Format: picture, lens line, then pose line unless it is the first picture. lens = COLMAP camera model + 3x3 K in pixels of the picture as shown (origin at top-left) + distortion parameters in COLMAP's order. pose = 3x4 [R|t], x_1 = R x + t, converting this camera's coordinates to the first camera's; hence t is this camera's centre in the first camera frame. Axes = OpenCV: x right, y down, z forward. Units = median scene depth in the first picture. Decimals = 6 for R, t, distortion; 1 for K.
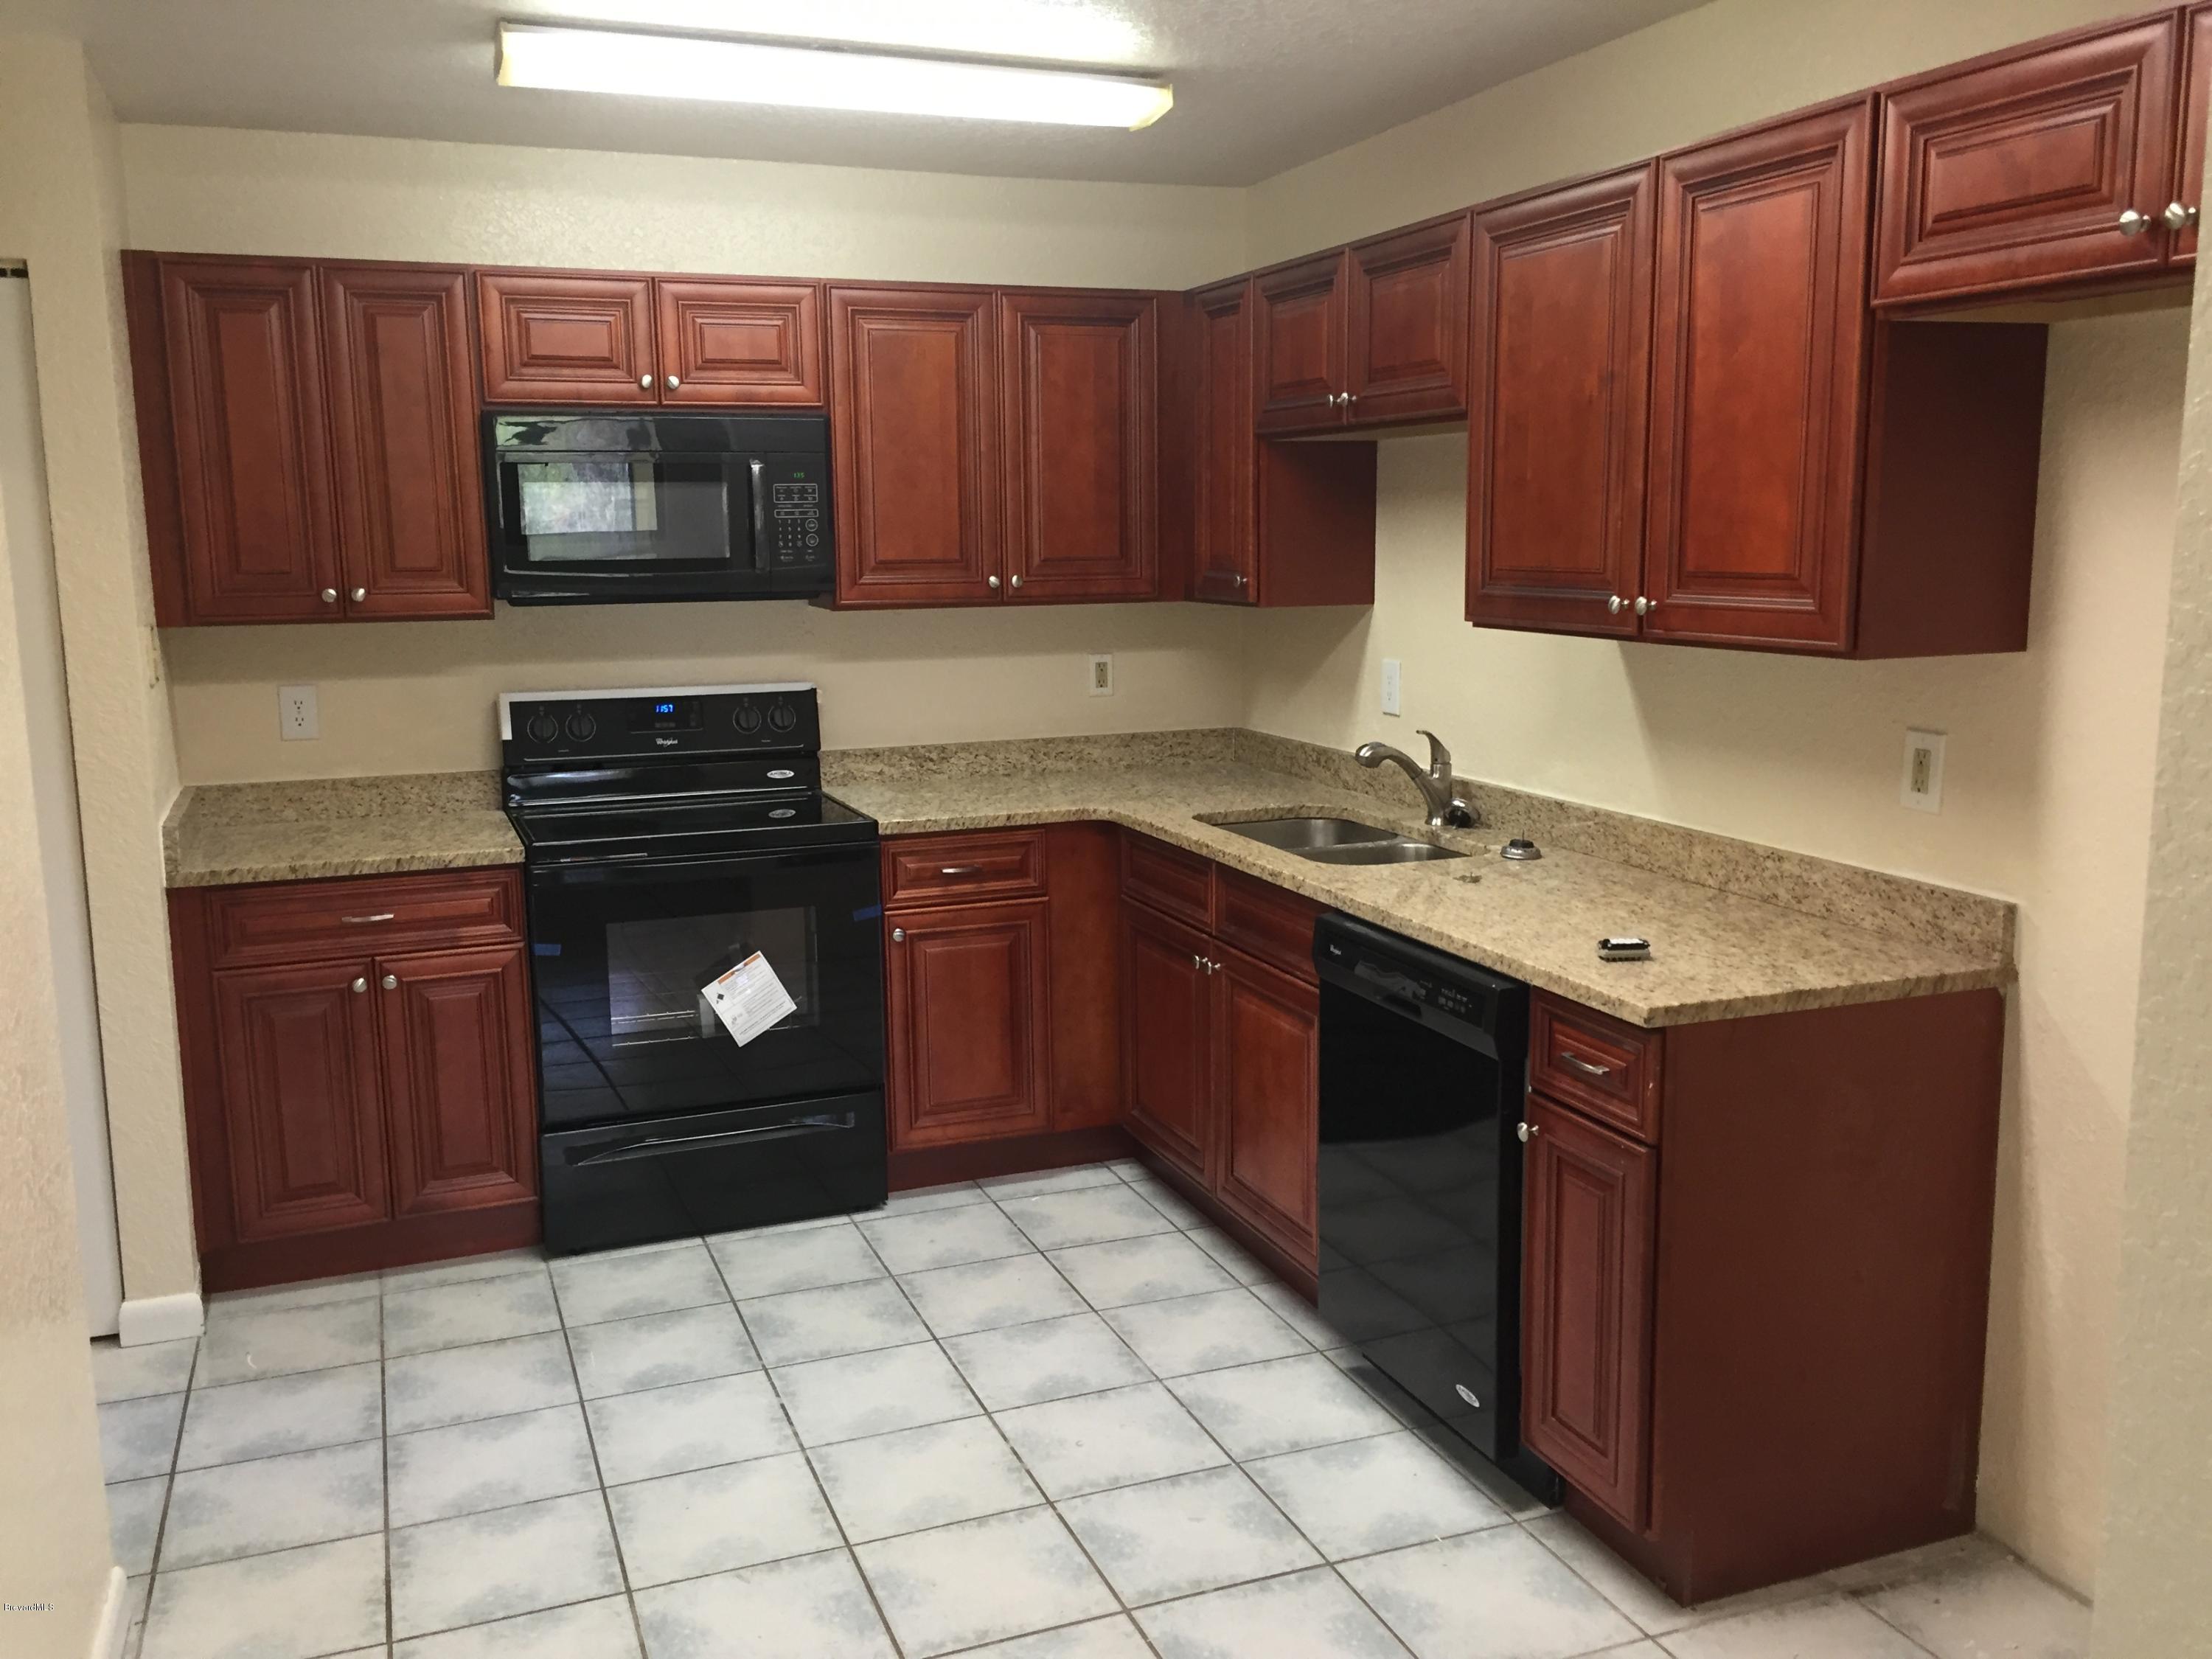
lens RADIAL K [[1888.4, 0, 1103.6], [0, 1888.4, 828.3], [0, 0, 1]] dist [0.059896, -0.048844]
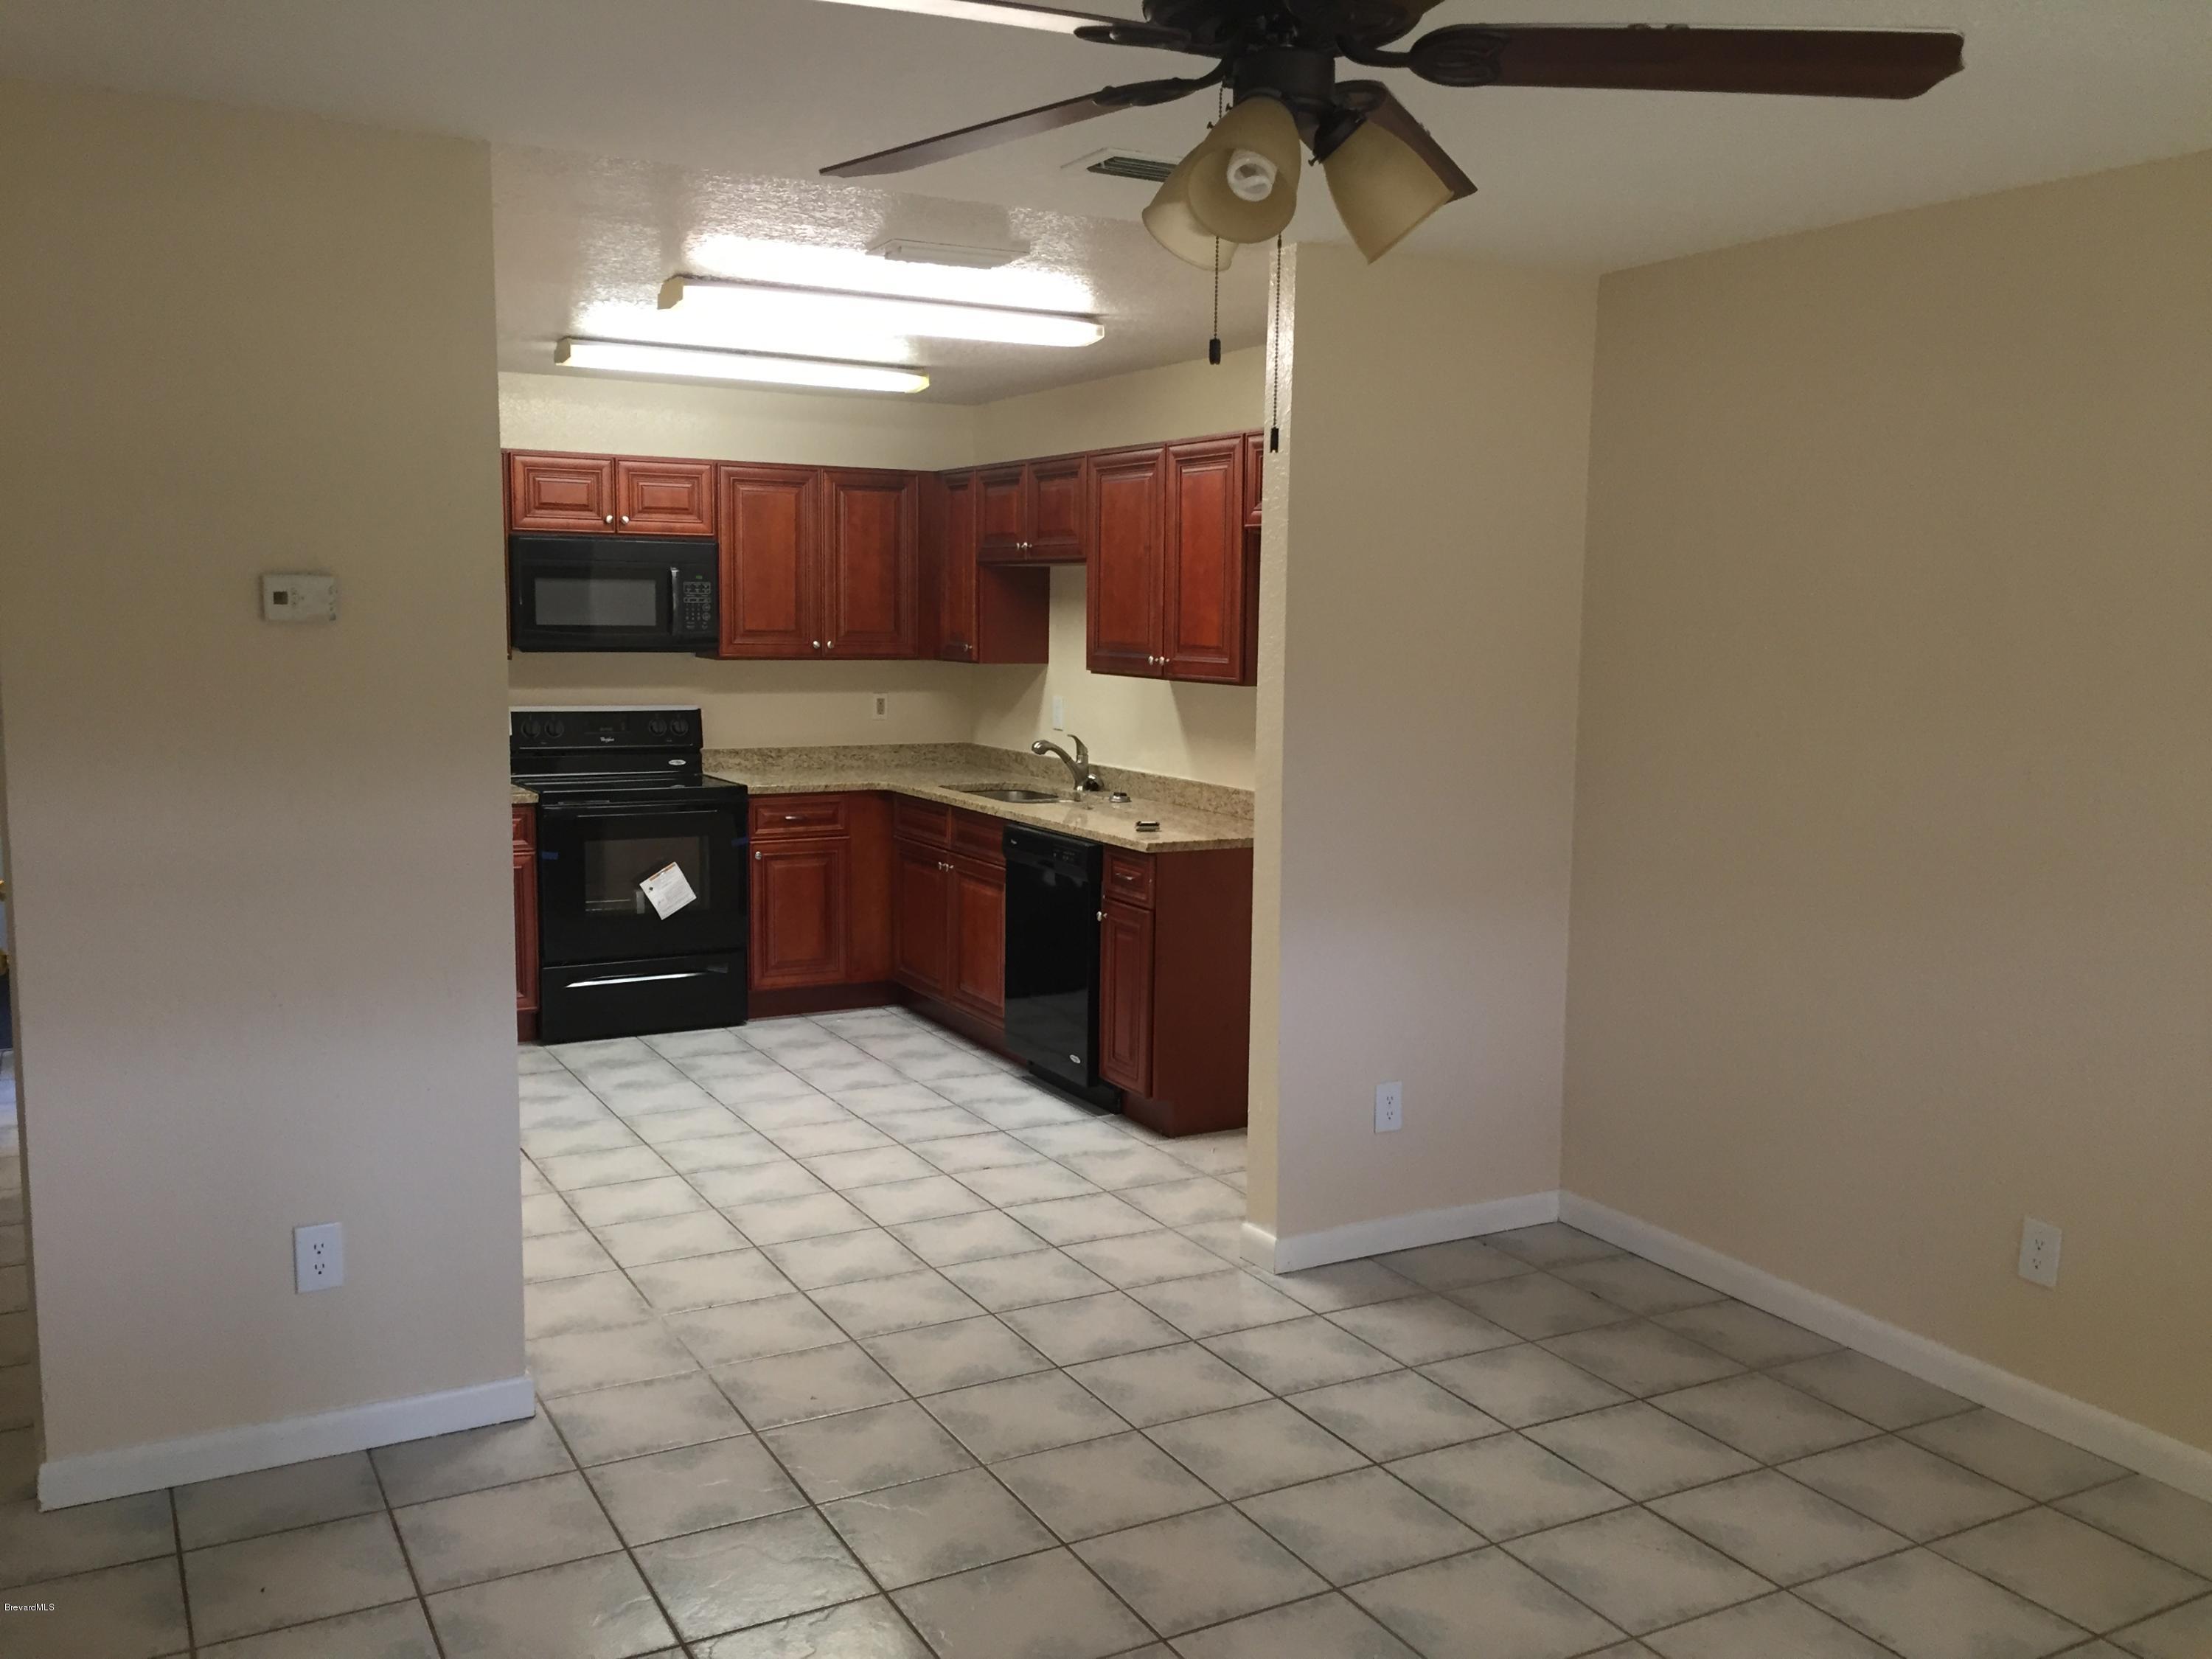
lens RADIAL K [[1888.4, 0, 1107.7], [0, 1888.4, 826.9], [0, 0, 1]] dist [0.059896, -0.048844]
pose [[0.990715, 0.010597, 0.135542, -0.032082], [-0.004616, 0.999005, -0.044363, 0.109027], [-0.135877, 0.043325, 0.989778, -0.715327]]
